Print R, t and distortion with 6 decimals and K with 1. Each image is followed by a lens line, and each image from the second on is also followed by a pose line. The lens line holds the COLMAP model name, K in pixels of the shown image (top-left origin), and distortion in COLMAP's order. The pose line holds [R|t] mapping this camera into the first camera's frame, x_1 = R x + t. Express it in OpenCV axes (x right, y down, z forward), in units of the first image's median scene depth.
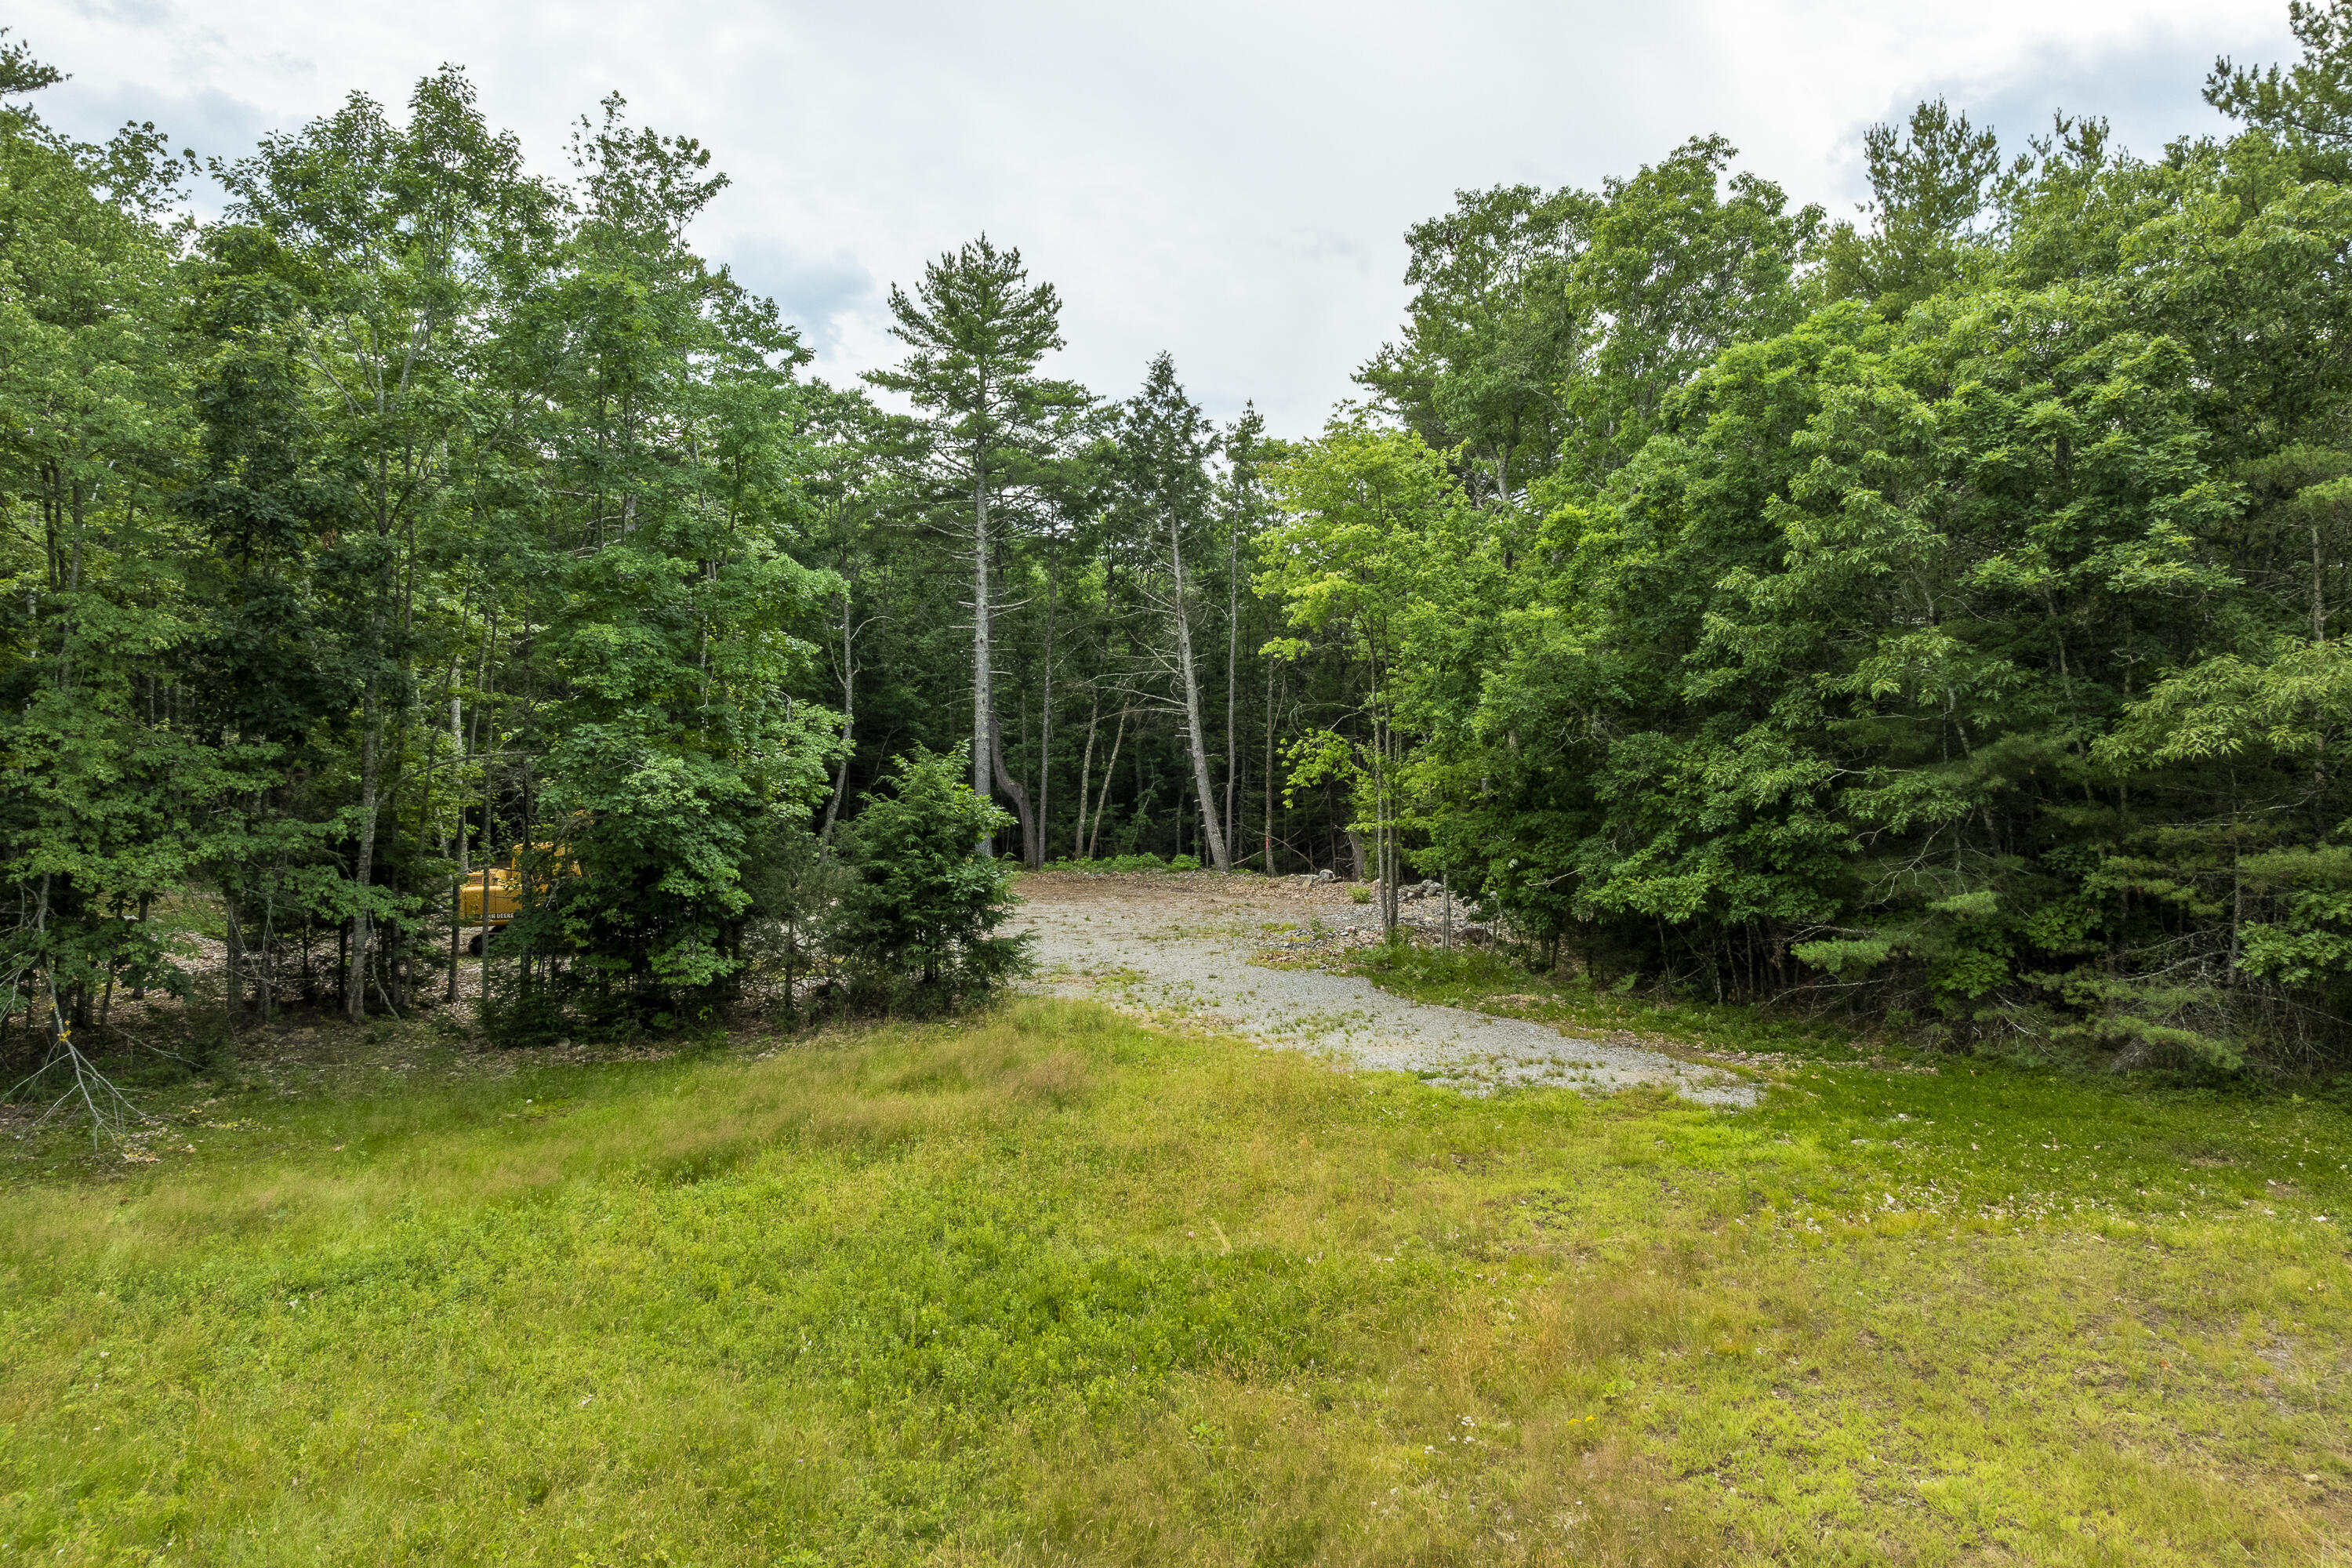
lens RADIAL K [[1645.2, 0, 1158.1], [0, 1645.2, 714.6], [0, 0, 1]] dist [-0.012145, 0.011231]
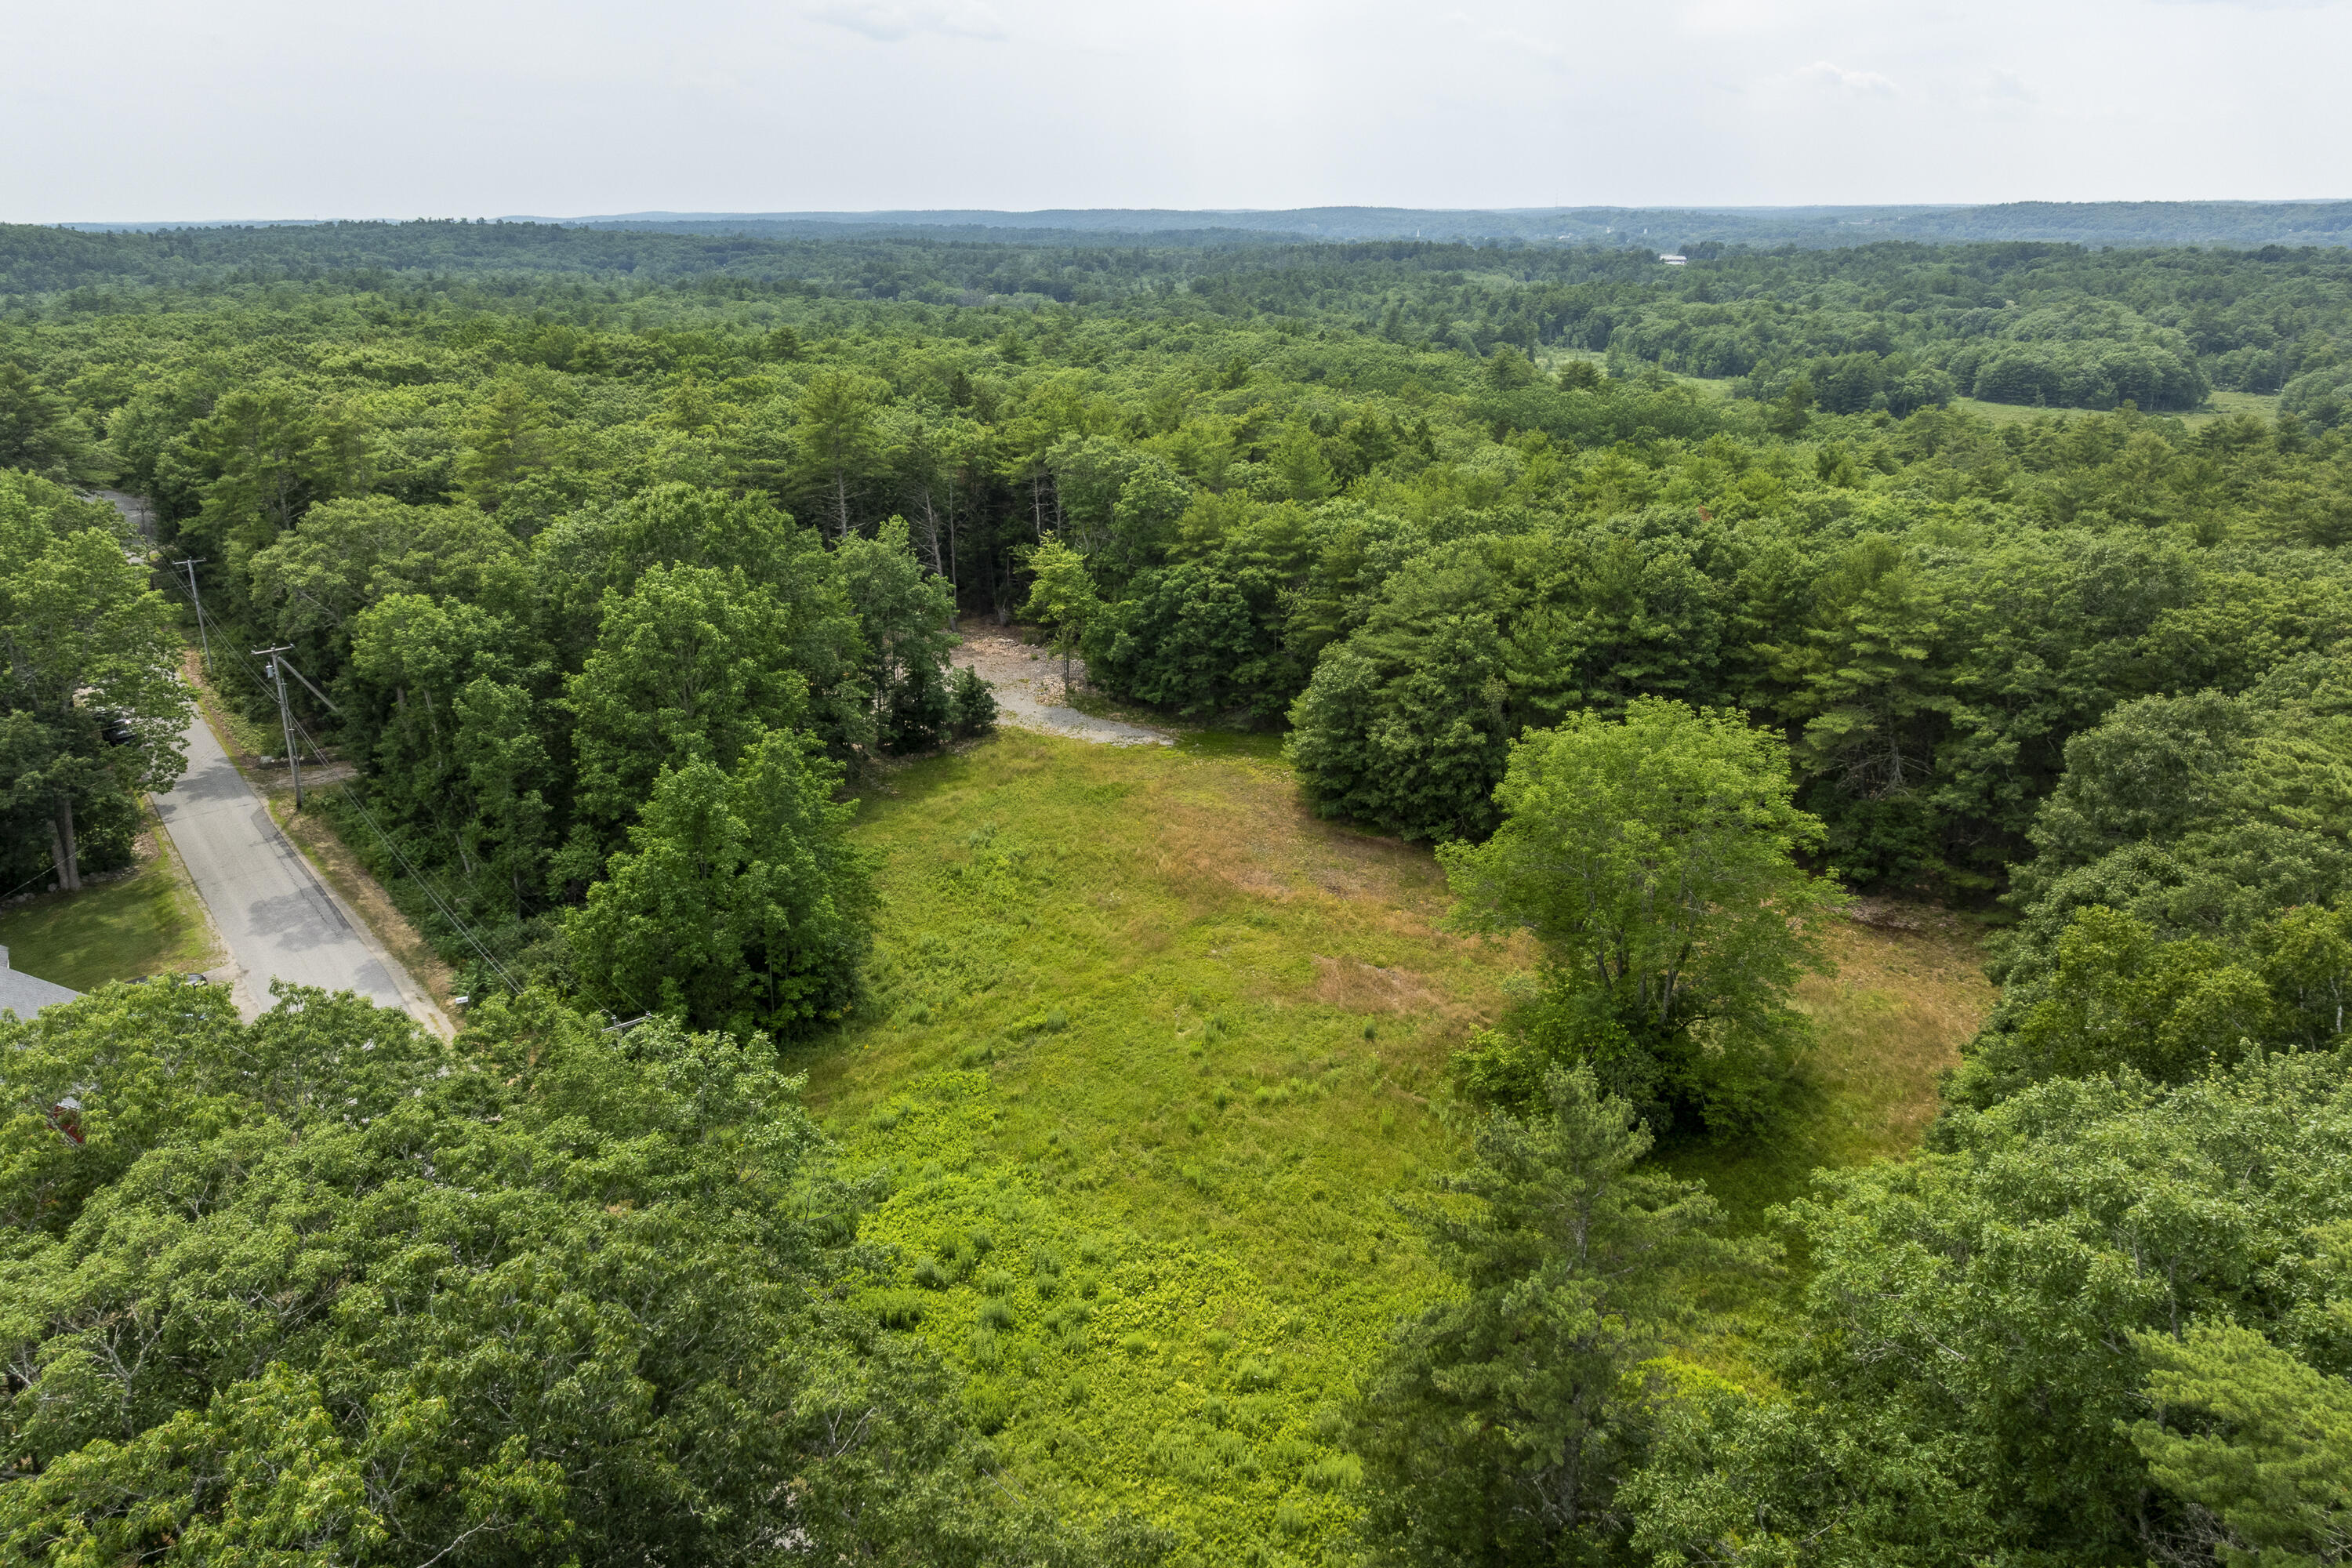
lens RADIAL K [[1645.2, 0, 1175.2], [0, 1645.2, 759.3], [0, 0, 1]] dist [-0.012145, 0.011231]
pose [[0.919502, -0.131685, 0.370371, -1.401543], [-0.002147, 0.940520, 0.339731, -1.323769], [-0.393079, -0.313179, 0.864528, -3.160951]]
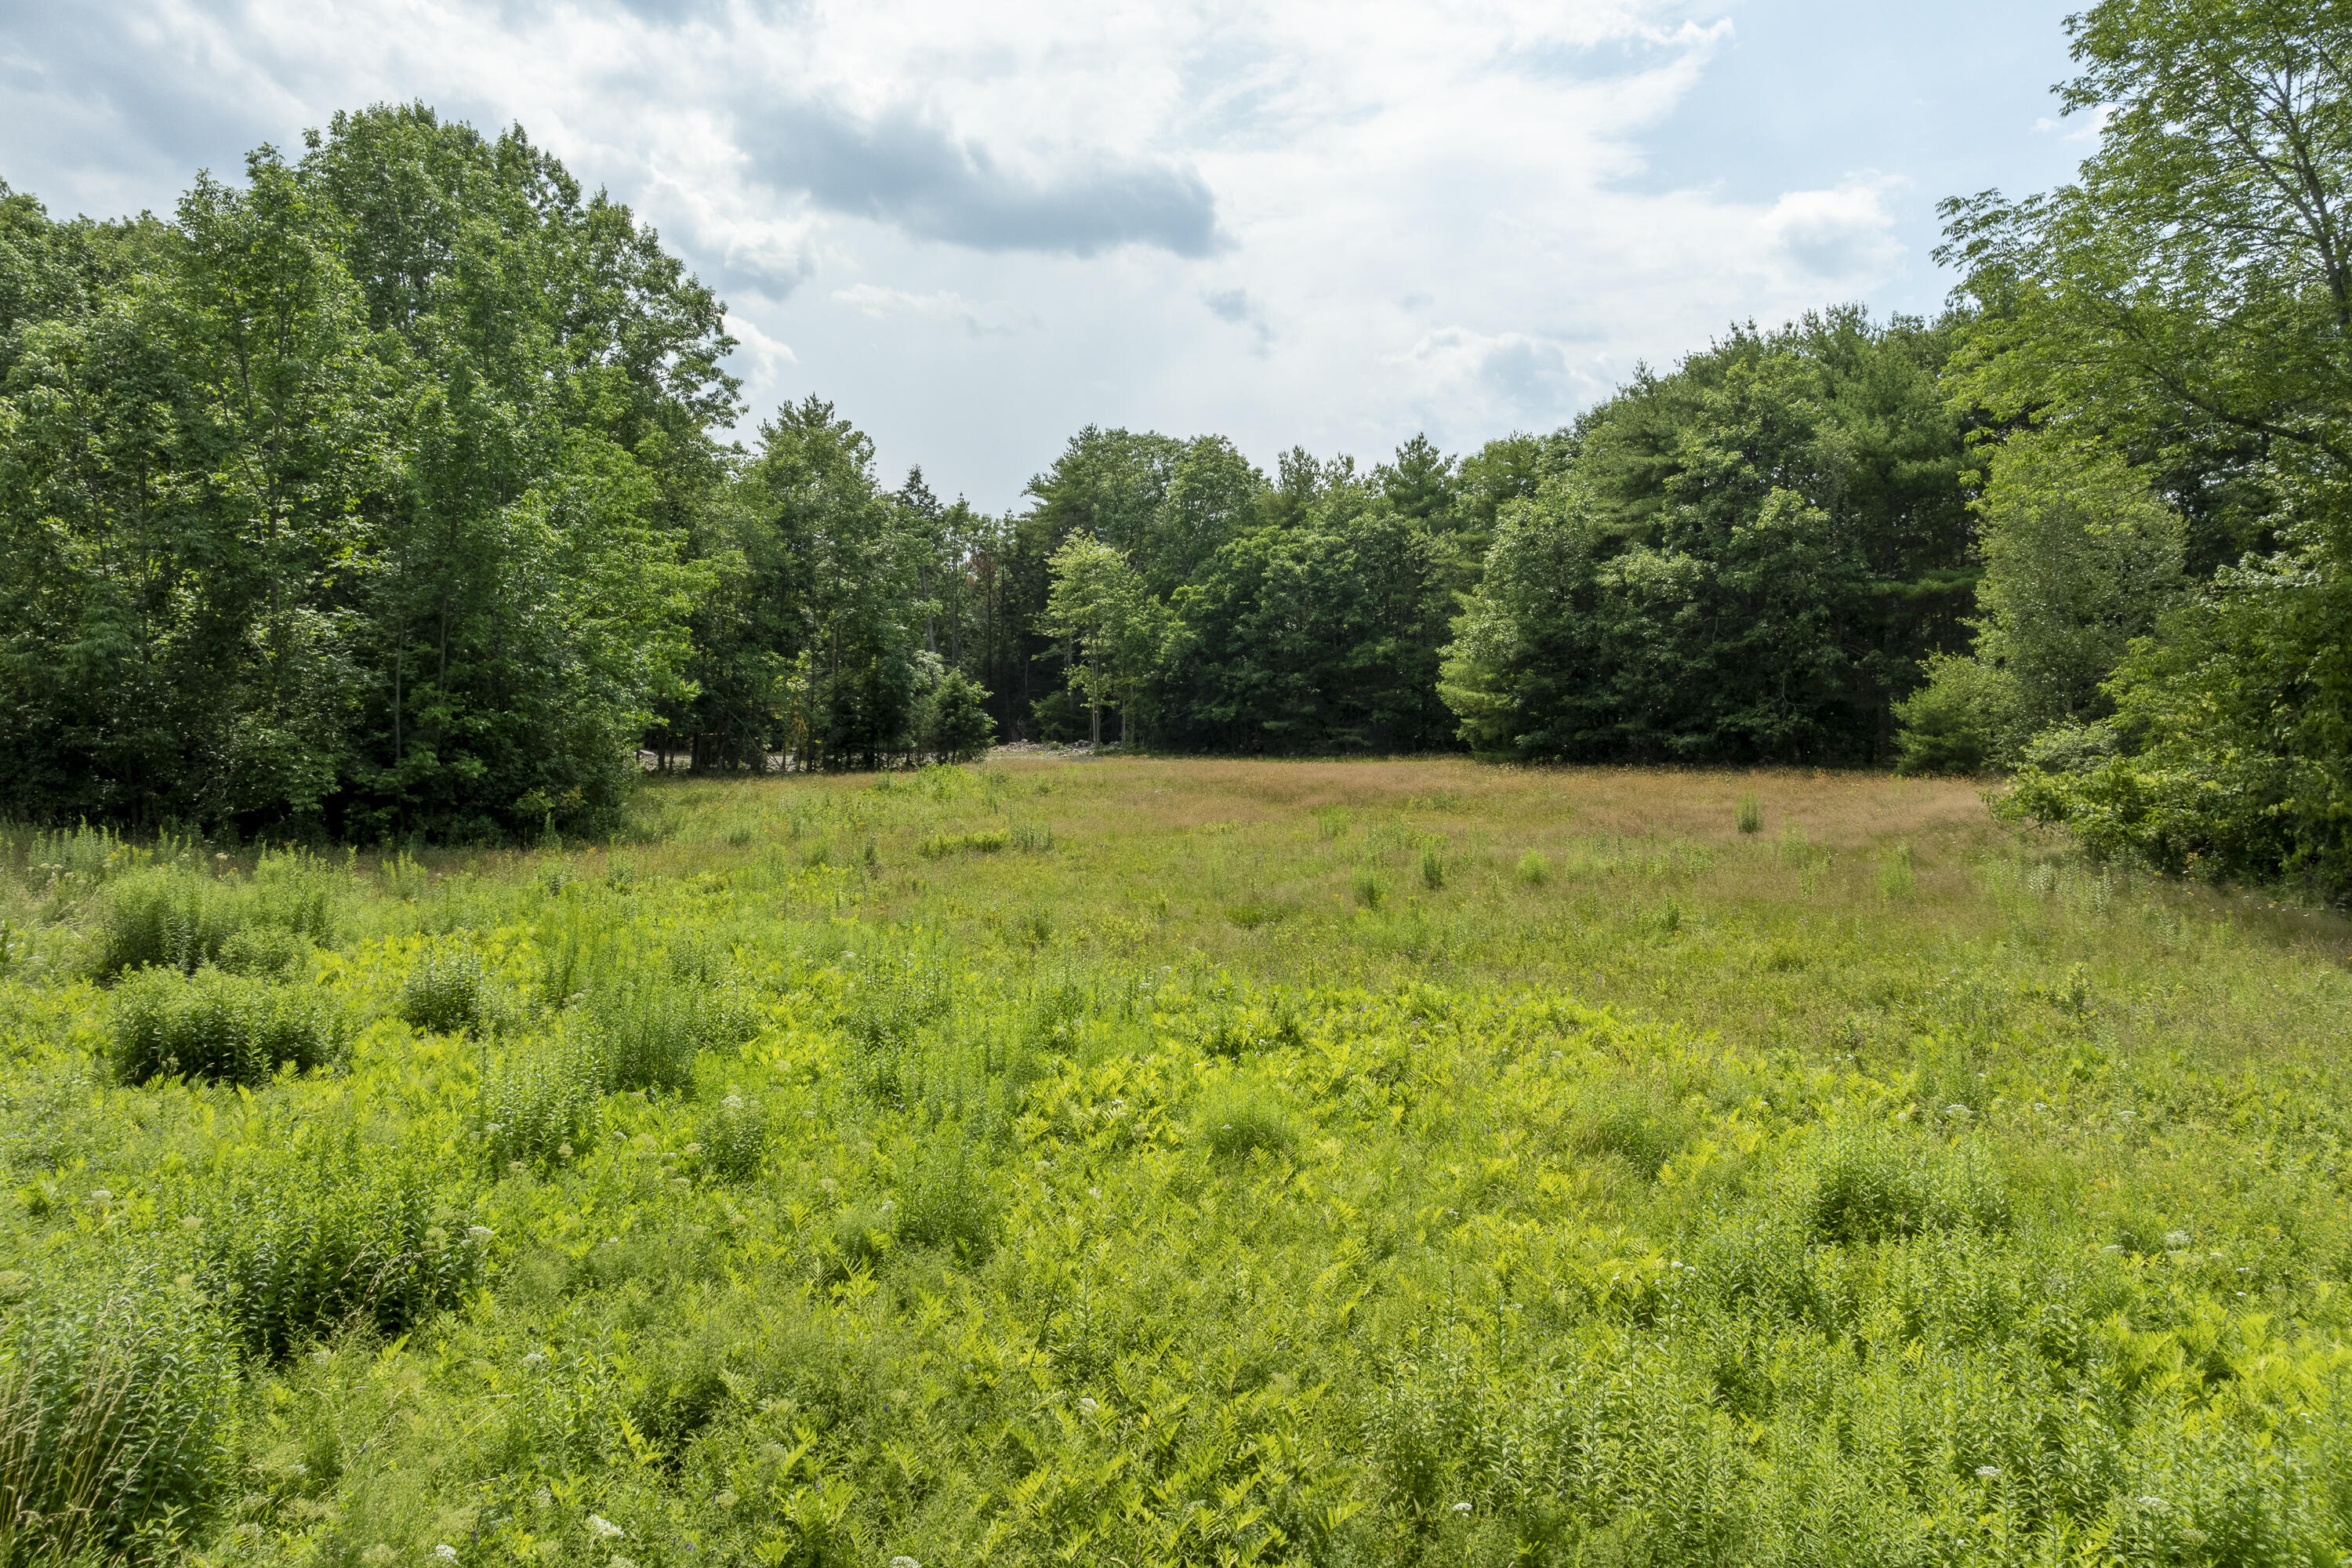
lens RADIAL K [[1645.2, 0, 1184.2], [0, 1645.2, 717.7], [0, 0, 1]] dist [-0.012145, 0.011231]
pose [[0.929662, -0.005466, 0.368374, -0.922060], [-0.002661, 0.999764, 0.021552, 0.048132], [-0.368405, -0.021016, 0.929428, -1.906395]]
